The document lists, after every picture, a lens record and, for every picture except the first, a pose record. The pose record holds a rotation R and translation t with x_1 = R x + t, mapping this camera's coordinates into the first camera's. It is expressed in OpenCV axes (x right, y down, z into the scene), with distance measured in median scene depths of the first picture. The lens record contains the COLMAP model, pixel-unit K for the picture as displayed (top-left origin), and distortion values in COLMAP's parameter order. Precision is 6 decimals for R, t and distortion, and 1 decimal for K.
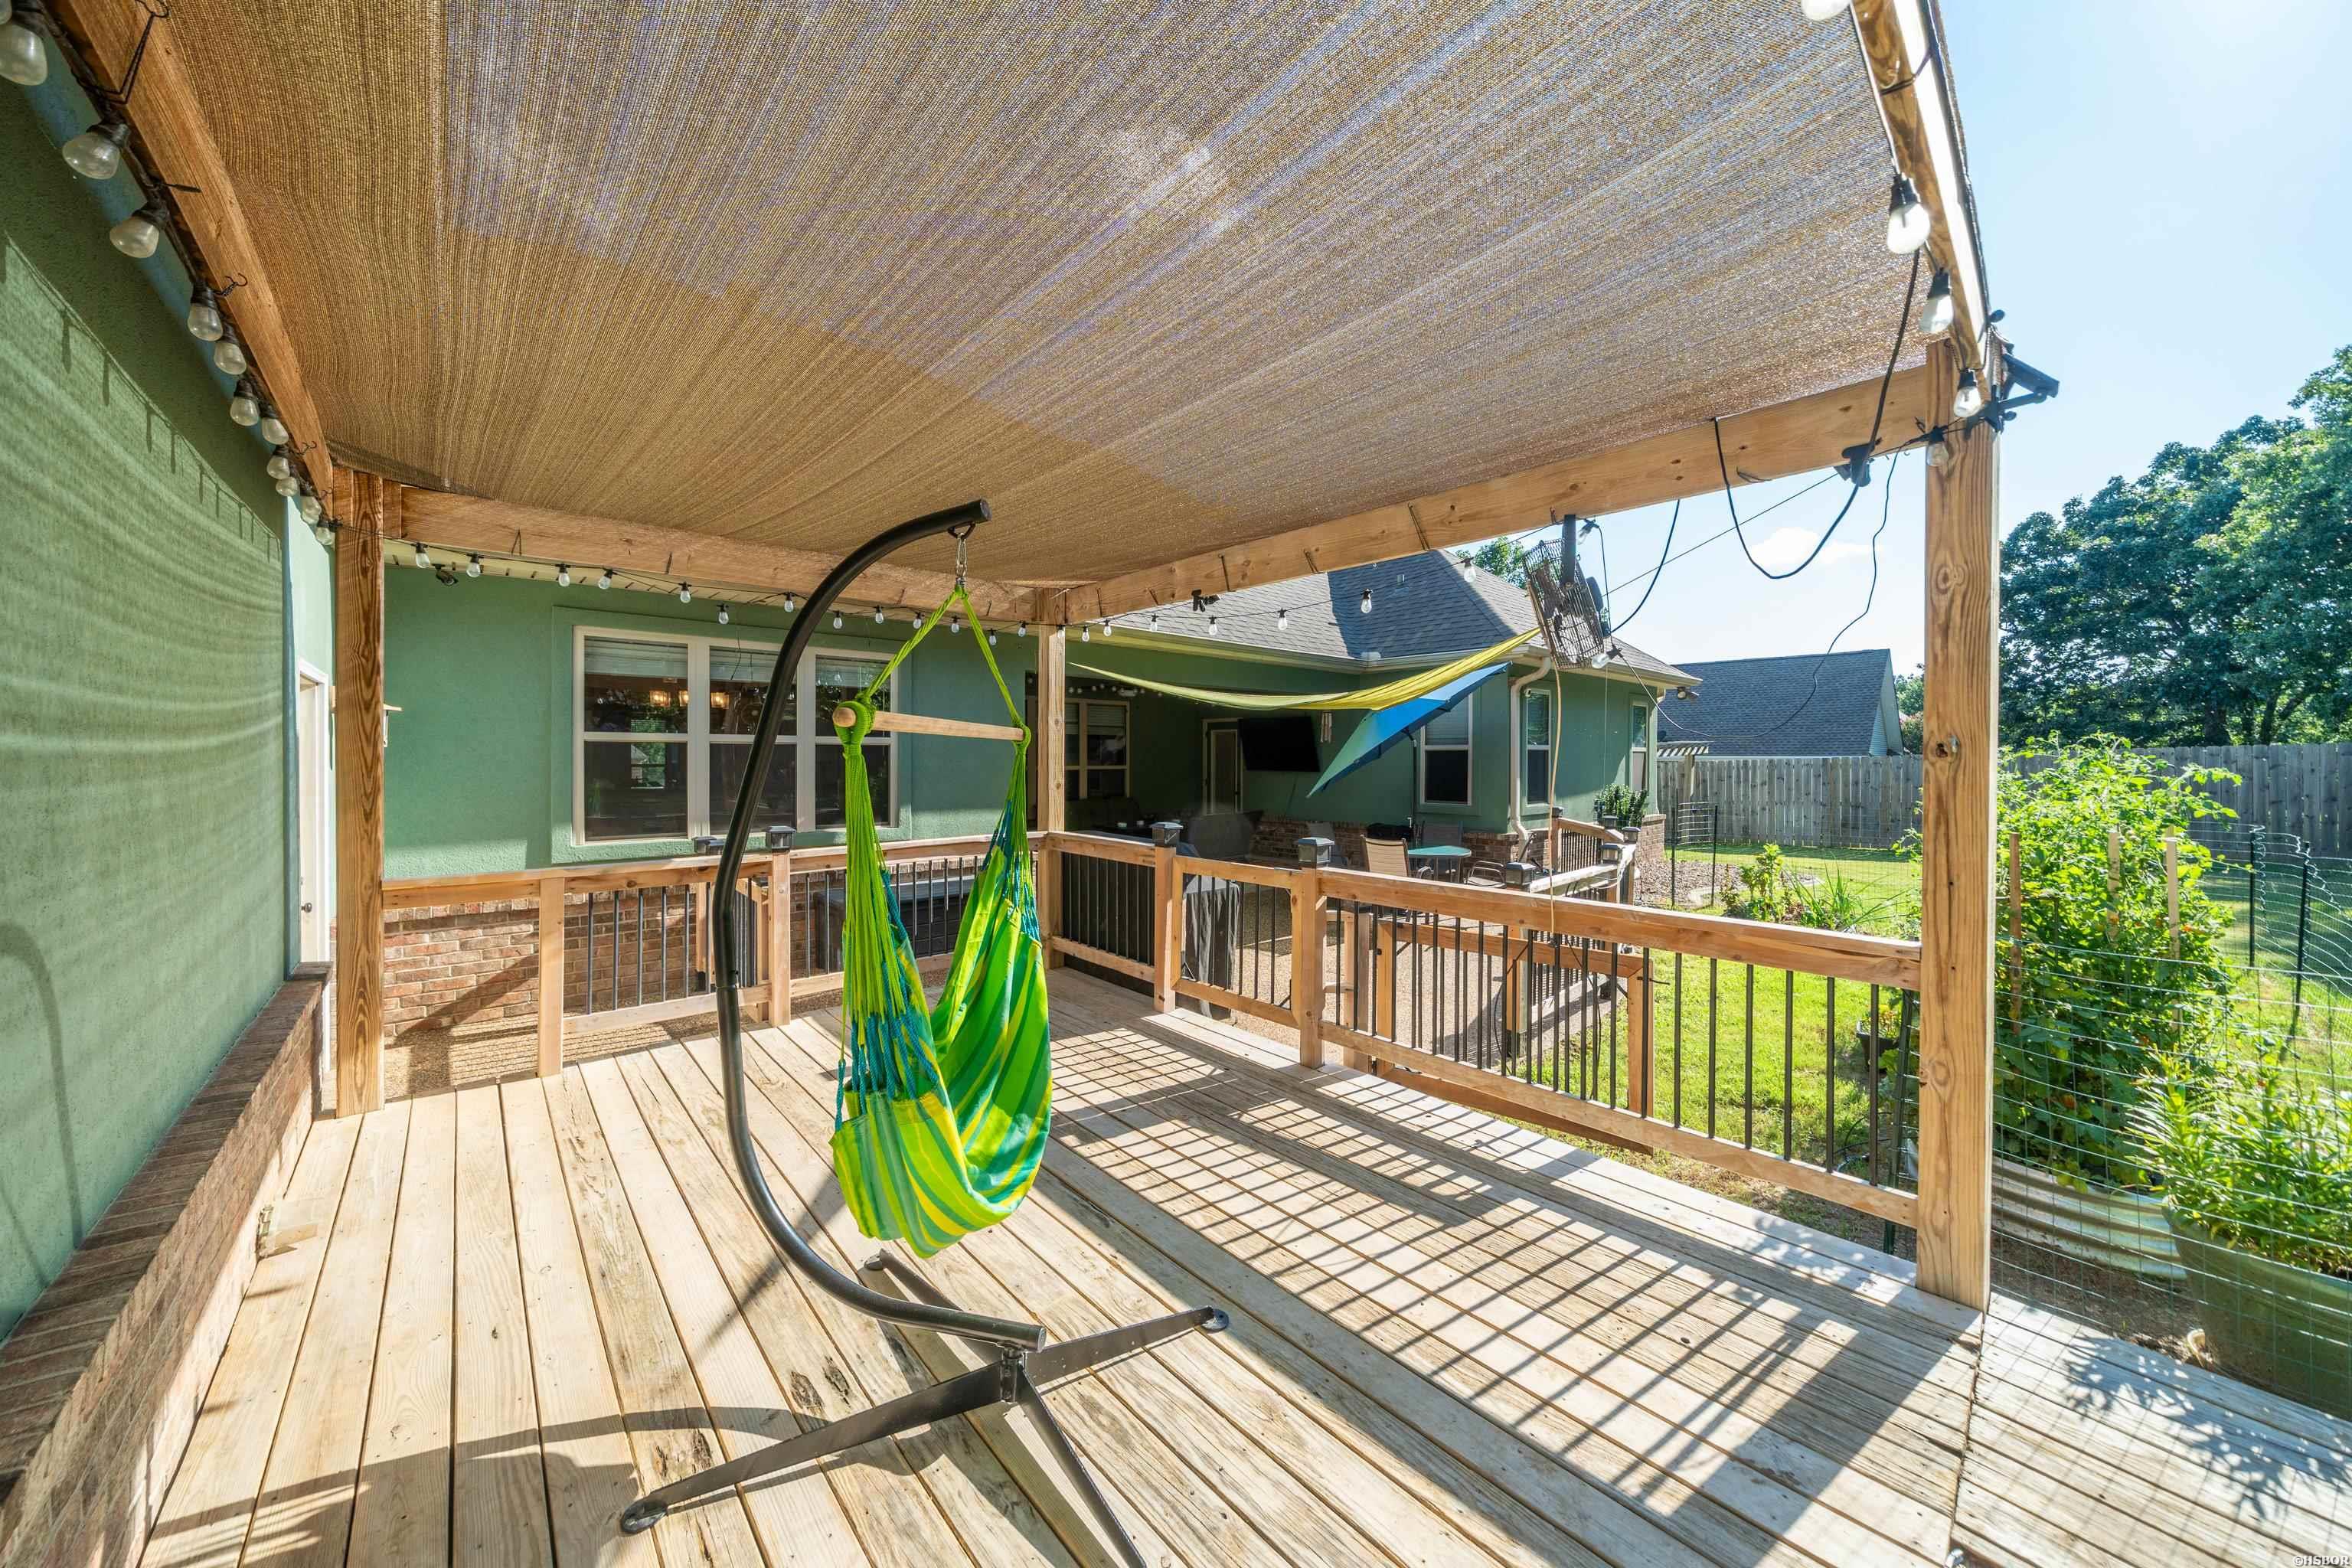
lens RADIAL K [[808.4, 0, 1178.7], [0, 808.4, 760.0], [0, 0, 1]] dist [-0.009724, 0.000020]
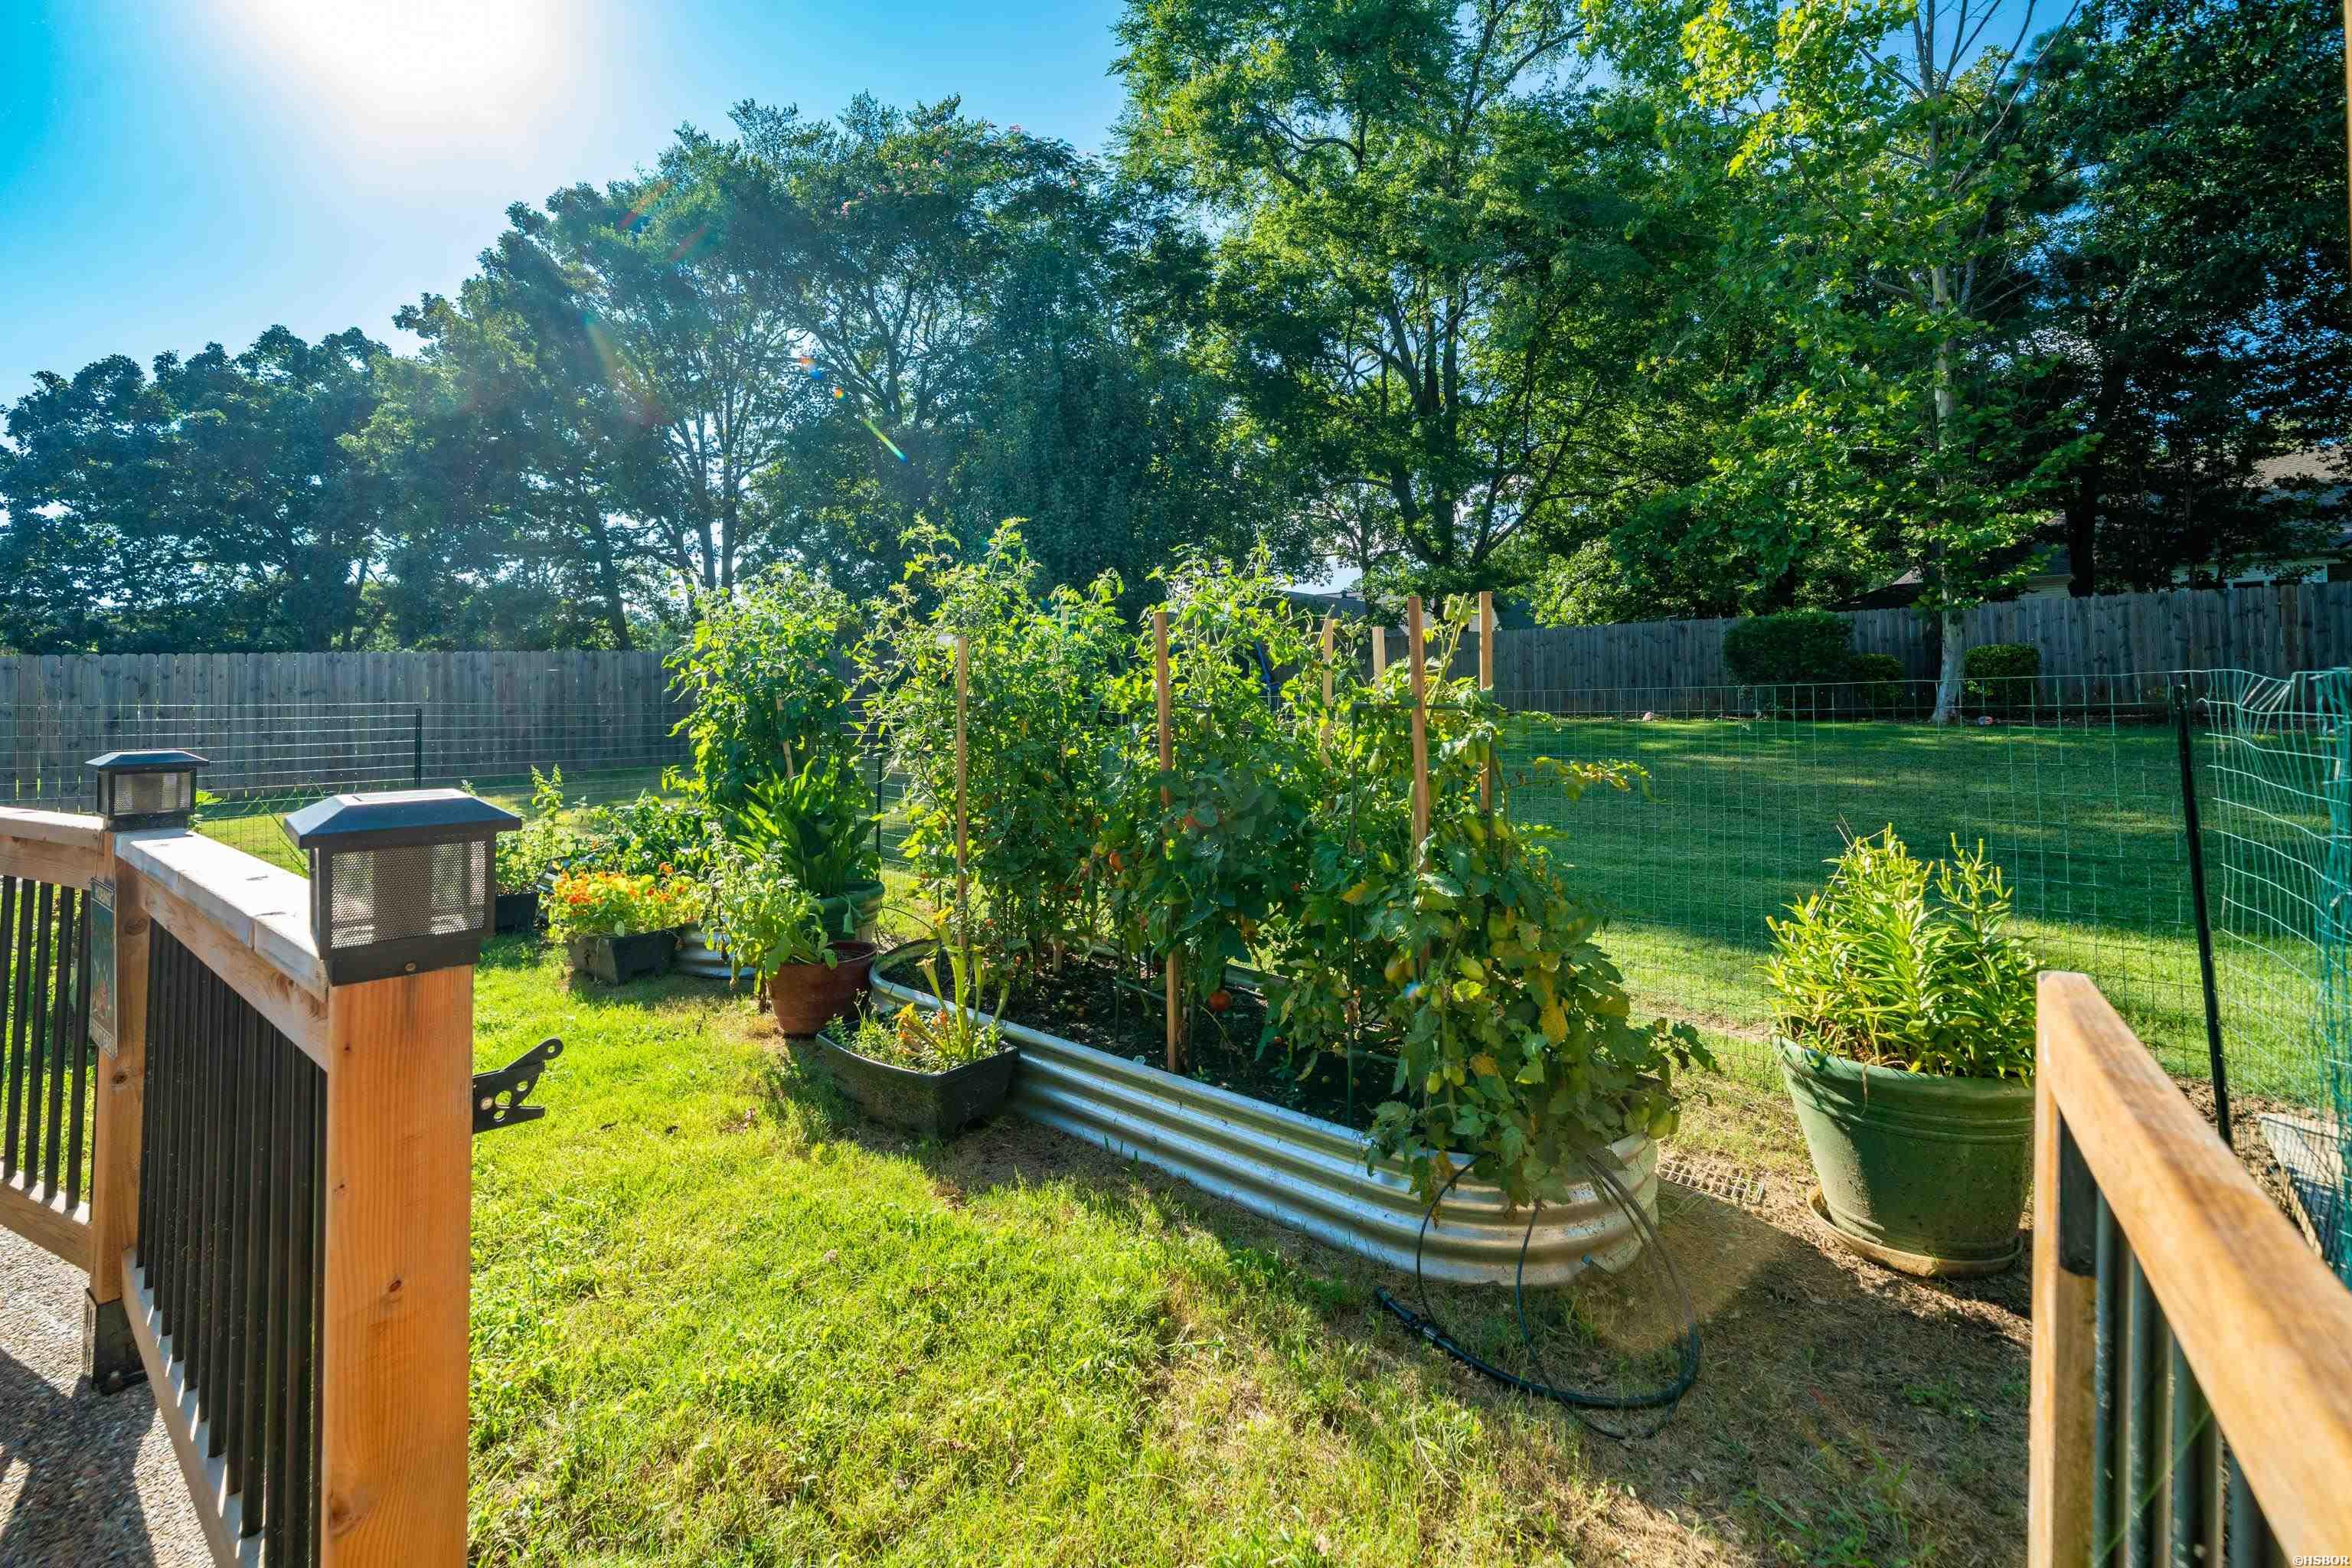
lens RADIAL K [[993.8, 0, 1177.7], [0, 993.8, 697.4], [0, 0, 1]] dist [0.001048, 0.000260]
pose [[-0.118177, -0.003248, 0.992987, 0.356031], [0.011467, 0.999924, 0.004635, 0.172587], [-0.992926, 0.011935, -0.118131, 1.376822]]
